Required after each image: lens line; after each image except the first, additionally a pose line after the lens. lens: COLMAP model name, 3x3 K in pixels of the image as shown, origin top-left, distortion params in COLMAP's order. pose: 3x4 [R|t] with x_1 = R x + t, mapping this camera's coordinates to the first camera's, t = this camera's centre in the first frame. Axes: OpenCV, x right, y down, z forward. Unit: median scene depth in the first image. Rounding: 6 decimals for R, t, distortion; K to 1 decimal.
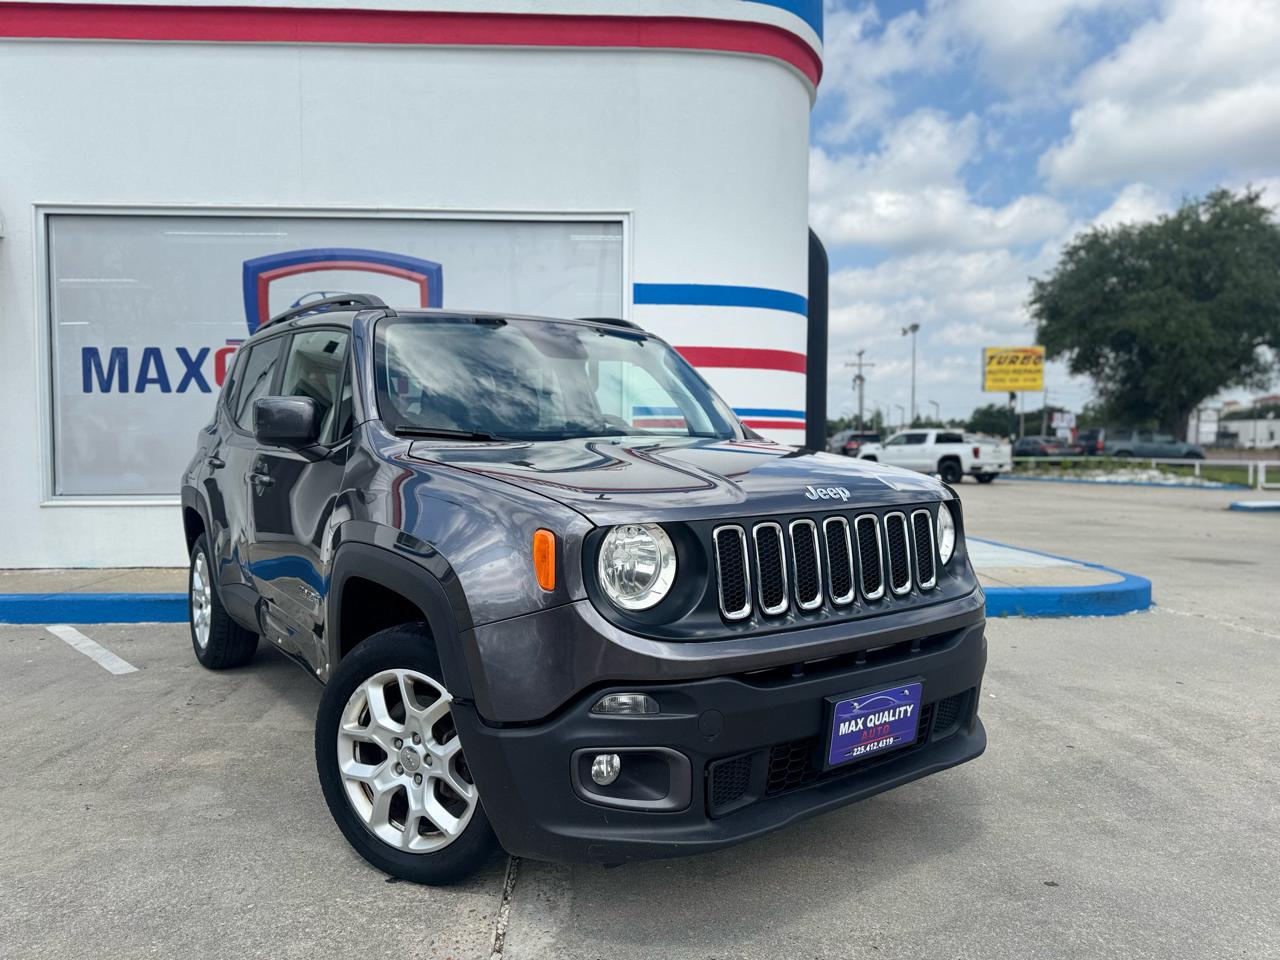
lens RADIAL K [[898.3, 0, 642.0], [0, 898.3, 491.1], [0, 0, 1]] dist [0.042027, -0.049102]
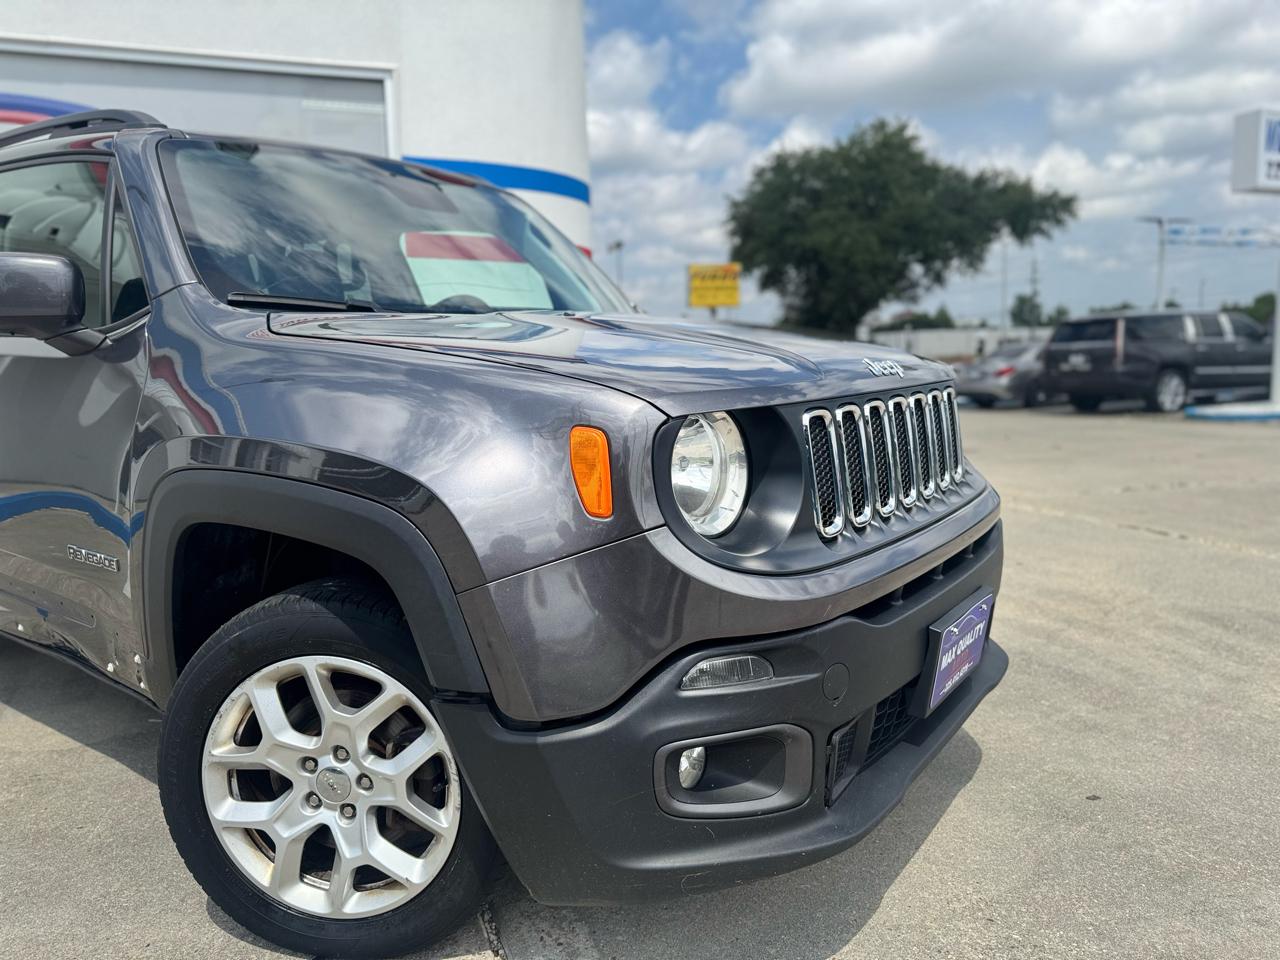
lens RADIAL K [[898.3, 0, 639.3], [0, 898.3, 480.8], [0, 0, 1]] dist [0.042027, -0.049102]
pose [[0.948452, -0.066048, 0.309963, -0.083572], [0.042119, 0.995636, 0.083275, 0.009232], [-0.314111, -0.065927, 0.947095, 0.110215]]
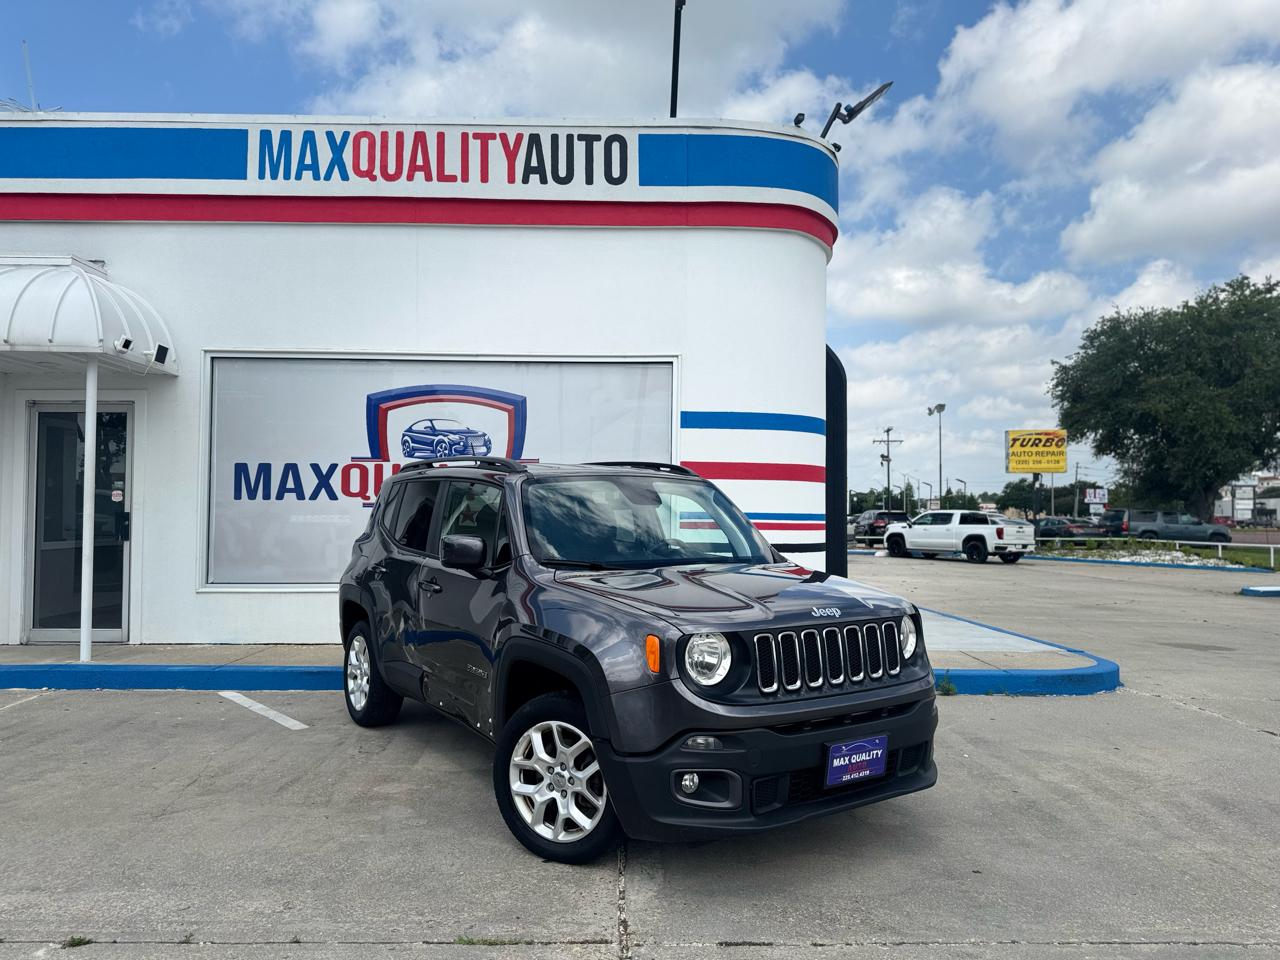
lens RADIAL K [[898.3, 0, 643.1], [0, 898.3, 491.8], [0, 0, 1]] dist [0.042027, -0.049102]
pose [[0.999496, 0.006077, -0.031167, -0.023556], [-0.008496, 0.996912, -0.078068, -0.028690], [0.030597, 0.078293, 0.996461, -0.209016]]
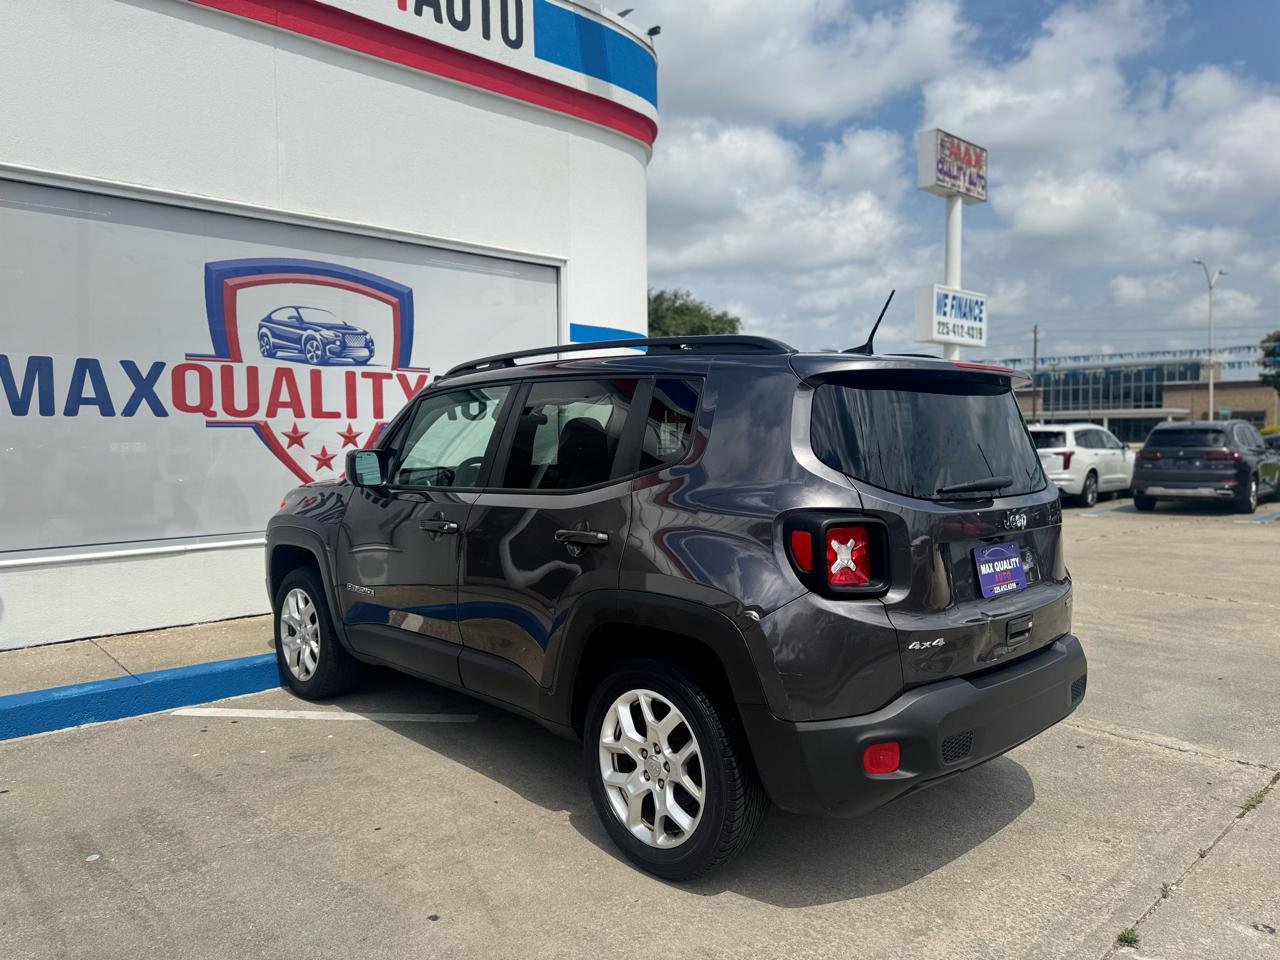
lens RADIAL K [[898.3, 0, 644.9], [0, 898.3, 490.9], [0, 0, 1]] dist [0.042027, -0.049102]
pose [[0.755412, -0.041968, 0.653904, -0.697471], [0.042932, 0.998973, 0.014519, -0.034930], [-0.653842, 0.017105, 0.756438, 0.092646]]
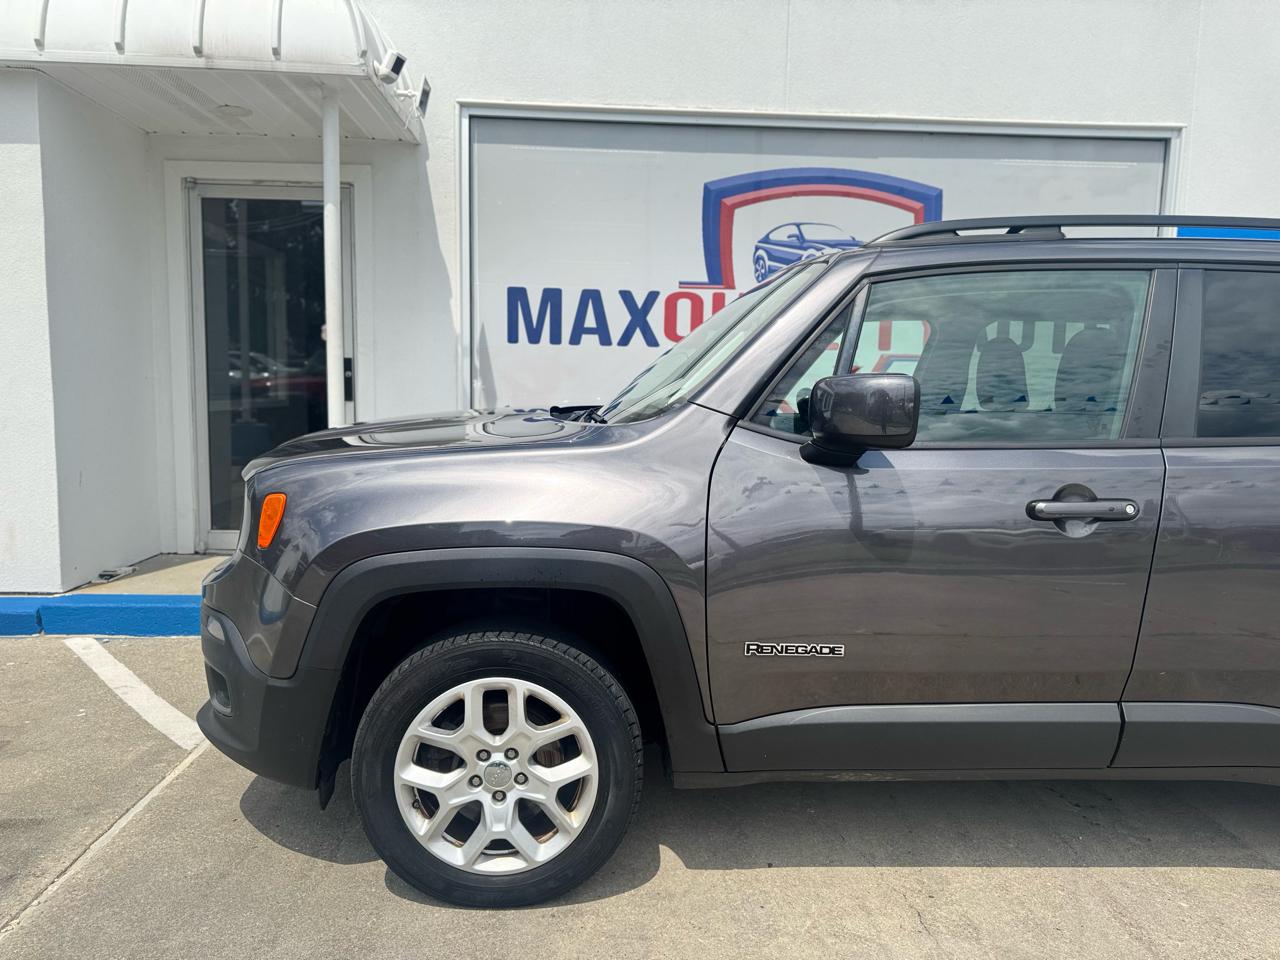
lens RADIAL K [[898.3, 0, 642.4], [0, 898.3, 497.6], [0, 0, 1]] dist [0.042027, -0.049102]
pose [[0.999799, 0.019991, 0.001620, -0.494457], [-0.020055, 0.997467, 0.068250, -0.027978], [-0.000251, -0.068269, 0.997667, 0.178889]]
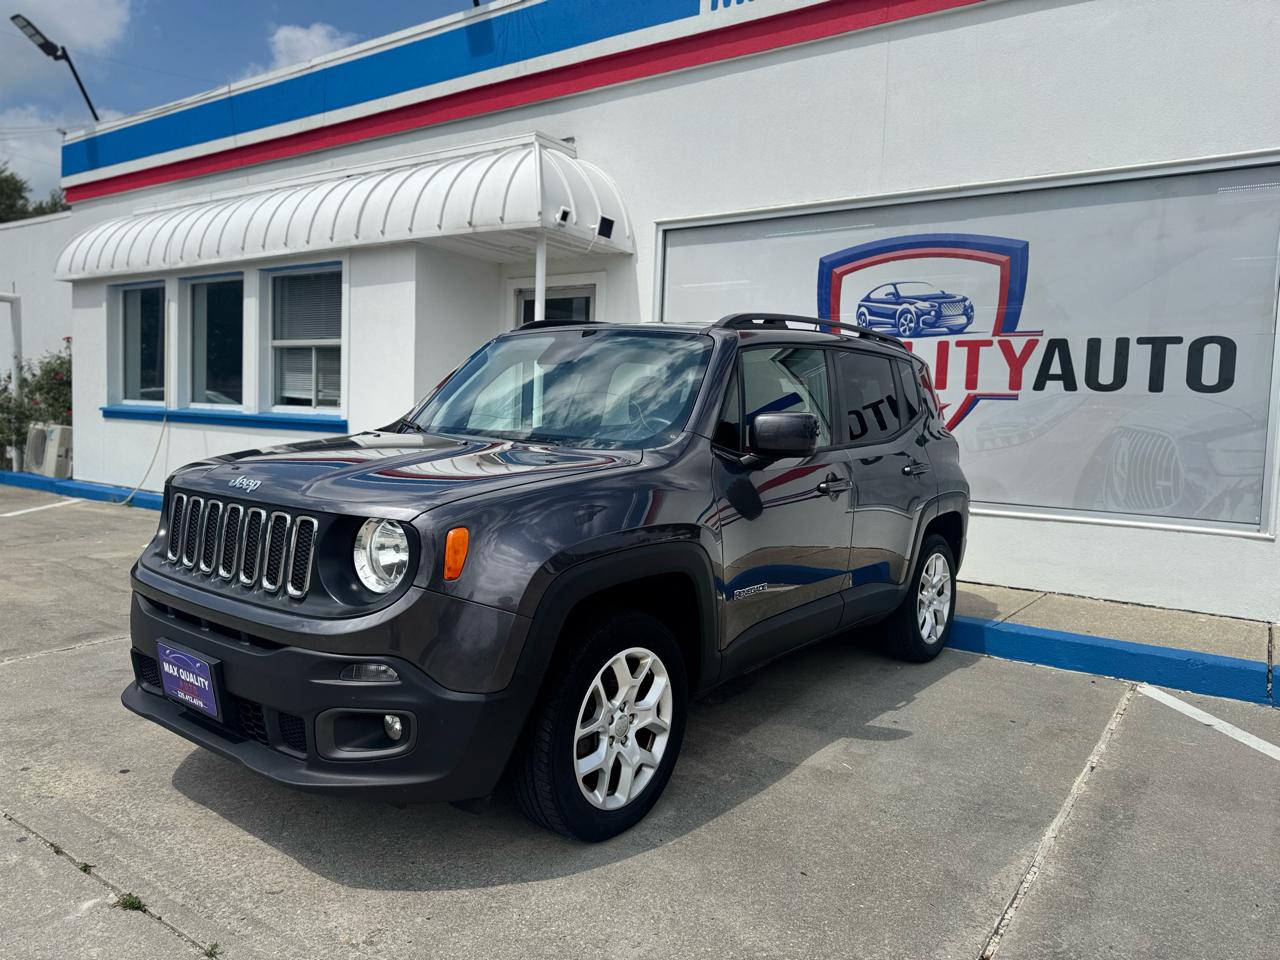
lens RADIAL K [[898.3, 0, 638.1], [0, 898.3, 480.2], [0, 0, 1]] dist [0.042027, -0.049102]
pose [[0.787776, 0.073941, -0.611508, 0.032680], [-0.071190, 0.997046, 0.028847, -0.021969], [0.611834, 0.020809, 0.790712, 0.089268]]
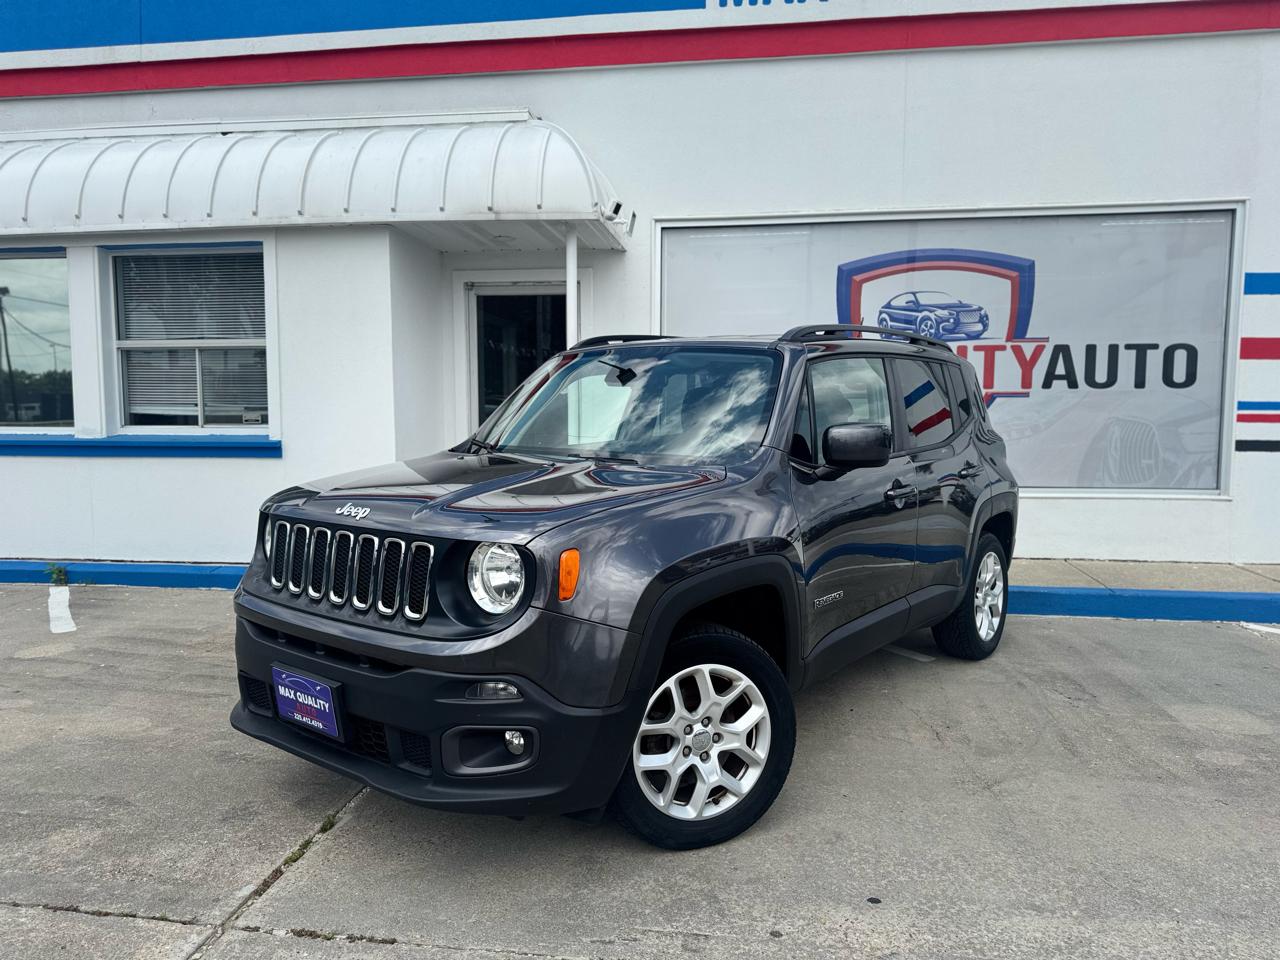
lens RADIAL K [[898.3, 0, 637.8], [0, 898.3, 485.6], [0, 0, 1]] dist [0.042027, -0.049102]
pose [[0.981526, 0.017367, -0.190538, -0.467777], [-0.013037, 0.999628, 0.023958, -0.019774], [0.190883, -0.021032, 0.981387, -0.080348]]
